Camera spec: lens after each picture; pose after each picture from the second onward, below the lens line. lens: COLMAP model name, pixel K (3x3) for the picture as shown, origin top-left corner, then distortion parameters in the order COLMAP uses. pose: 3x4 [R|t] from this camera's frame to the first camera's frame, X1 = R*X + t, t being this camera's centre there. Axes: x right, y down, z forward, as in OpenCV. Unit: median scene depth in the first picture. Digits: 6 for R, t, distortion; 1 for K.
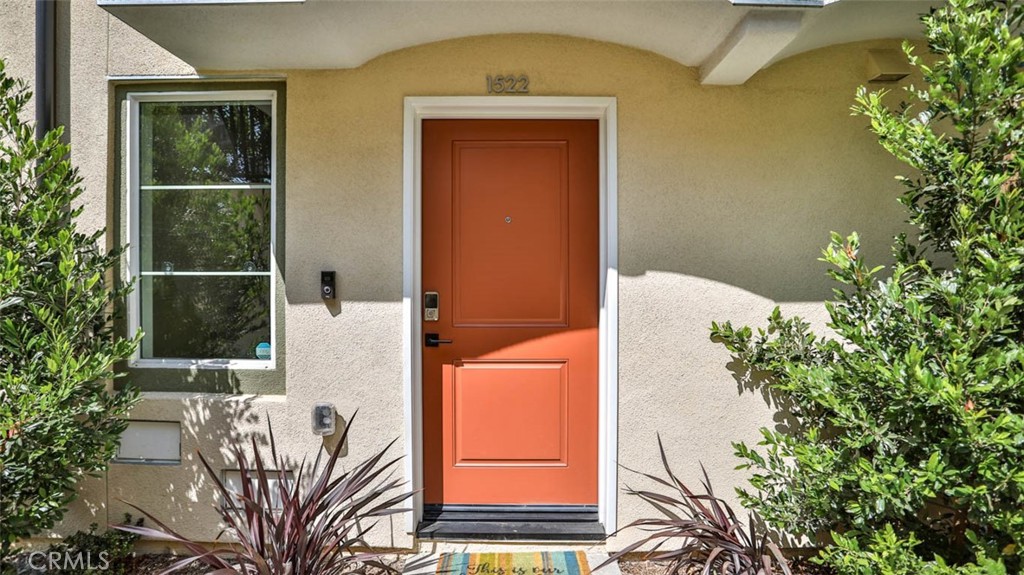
lens RADIAL K [[529.6, 0, 511.3], [0, 529.6, 280.4], [0, 0, 1]] dist [-0.080340, 0.040796]
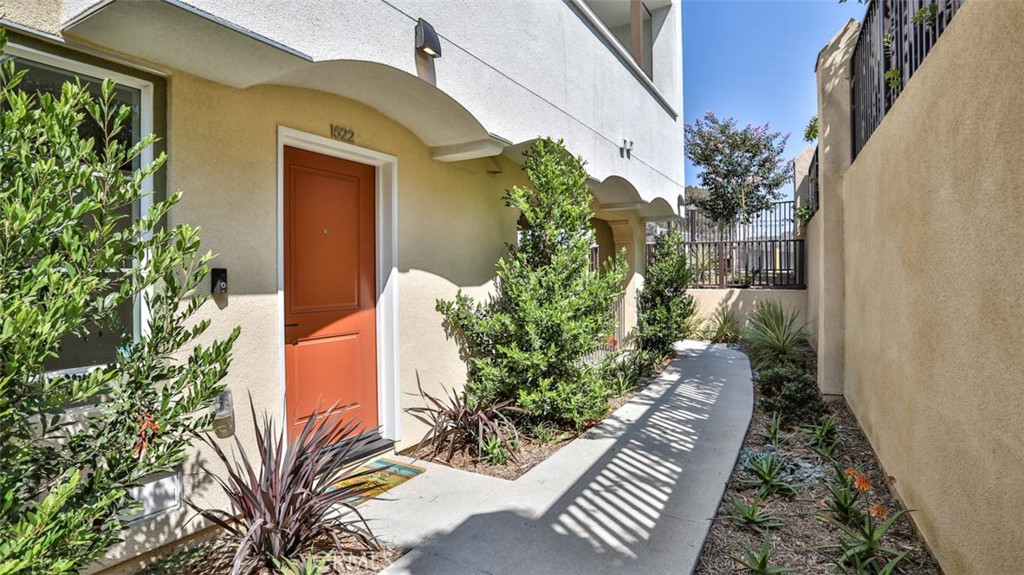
lens RADIAL K [[529.6, 0, 511.3], [0, 529.6, 280.4], [0, 0, 1]] dist [-0.080340, 0.040796]
pose [[0.500277, -0.013907, 0.865754, -0.977101], [0.012709, 0.999881, 0.008718, 0.006119], [-0.865772, 0.006642, 0.500394, -0.070182]]
